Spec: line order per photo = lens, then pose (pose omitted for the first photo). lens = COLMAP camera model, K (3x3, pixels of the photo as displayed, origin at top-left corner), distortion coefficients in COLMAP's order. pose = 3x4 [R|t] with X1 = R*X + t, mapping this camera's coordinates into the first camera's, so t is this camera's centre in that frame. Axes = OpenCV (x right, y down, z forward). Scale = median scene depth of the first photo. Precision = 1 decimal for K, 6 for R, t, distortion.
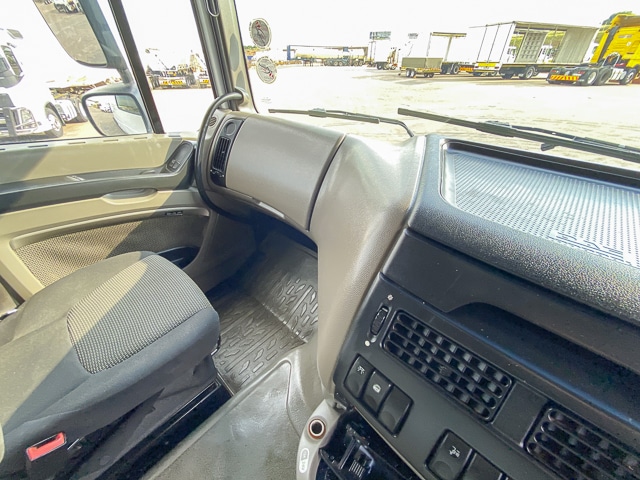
lens RADIAL K [[260.5, 0, 318.8], [0, 260.5, 239.3], [0, 0, 1]] dist [0.001169, -0.000250]
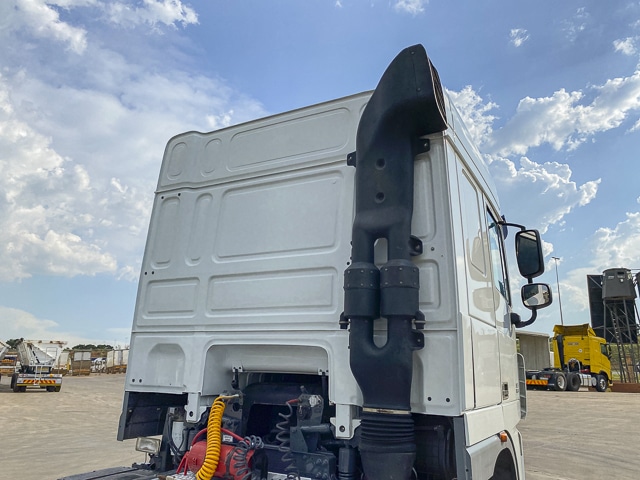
lens RADIAL K [[493.5, 0, 330.1], [0, 493.5, 239.2], [0, 0, 1]] dist [0.027706, -0.029284]
pose [[0.969664, 0.088349, 0.227917, -0.124722], [0.116312, 0.653318, -0.748096, 0.304981], [-0.214995, 0.751911, 0.623223, -0.290756]]
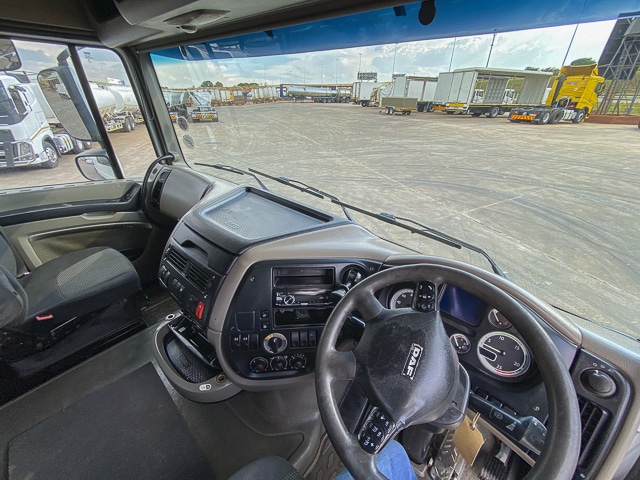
lens RADIAL K [[260.5, 0, 318.8], [0, 260.5, 239.3], [0, 0, 1]] dist [0.001169, -0.000250]
pose [[0.999623, -0.003390, 0.027264, 0.057947], [0.006114, 0.994923, -0.100453, 0.015016], [-0.026785, 0.100582, 0.994568, -0.062515]]
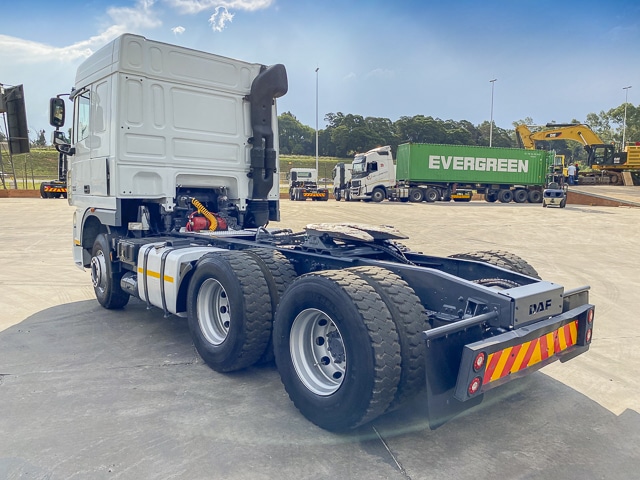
lens RADIAL K [[493.5, 0, 330.1], [0, 493.5, 239.2], [0, 0, 1]] dist [0.027706, -0.029284]
pose [[0.082303, -0.093761, 0.992187, -0.711077], [0.556465, 0.830243, 0.032298, 0.261175], [-0.826784, 0.549460, 0.120506, -0.218719]]
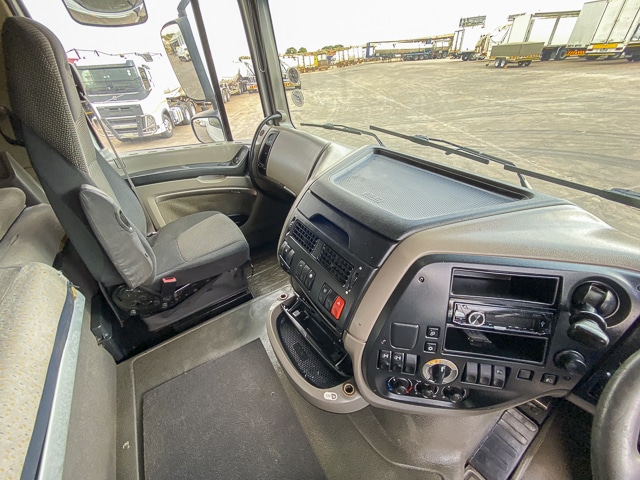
lens RADIAL K [[260.5, 0, 318.8], [0, 260.5, 239.3], [0, 0, 1]] dist [0.001169, -0.000250]
pose [[0.967404, 0.087686, -0.237574, 0.033286], [-0.086053, 0.996141, 0.017255, 0.011786], [0.238171, 0.003752, 0.971216, -0.040814]]
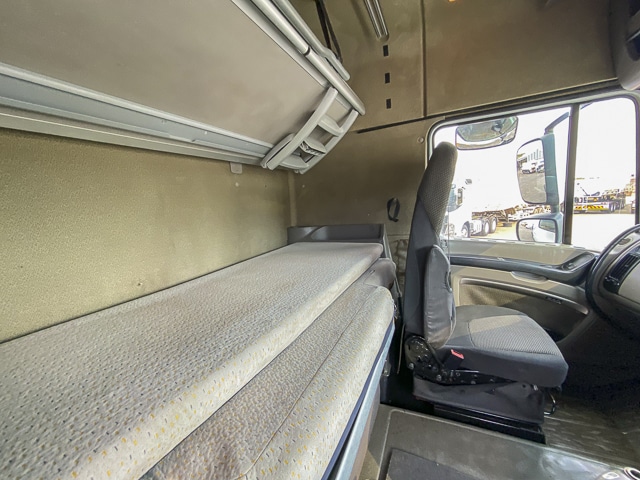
lens RADIAL K [[260.5, 0, 318.8], [0, 260.5, 239.3], [0, 0, 1]] dist [0.001169, -0.000250]
pose [[0.318760, 0.105846, -0.941907, 0.025893], [-0.482368, 0.873548, -0.065079, 0.027940], [0.815912, 0.475090, 0.329509, -0.051783]]
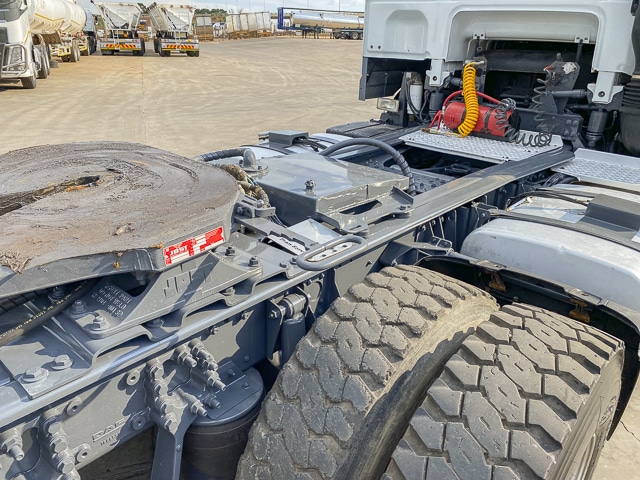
lens RADIAL K [[495.8, 0, 320.0], [0, 495.8, 240.0], [0, 0, 1]] dist [0.008900, -0.008564]
pose [[0.999543, 0.018578, 0.023826, -0.211225], [-0.013106, 0.977157, -0.212115, 0.317921], [-0.027222, 0.211706, 0.976954, -0.307330]]
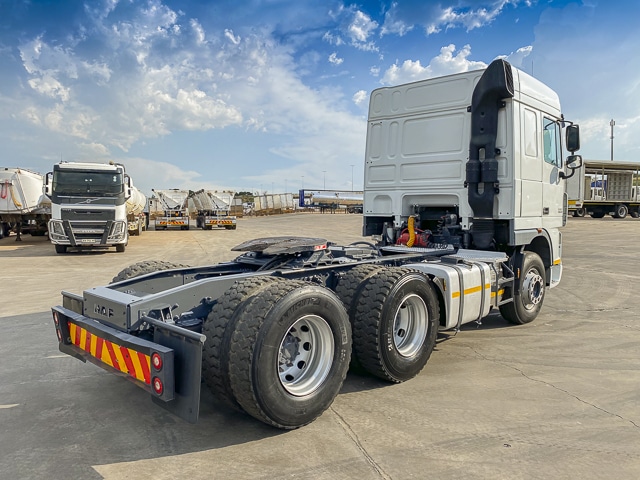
lens RADIAL K [[490.2, 0, 320.0], [0, 490.2, 240.0], [0, 0, 1]] dist [0.014148, -0.007703]
pose [[0.999869, 0.001482, -0.016102, -0.226652], [-0.009628, 0.854565, -0.519255, 0.520100], [0.012991, 0.519342, 0.854468, -0.588285]]
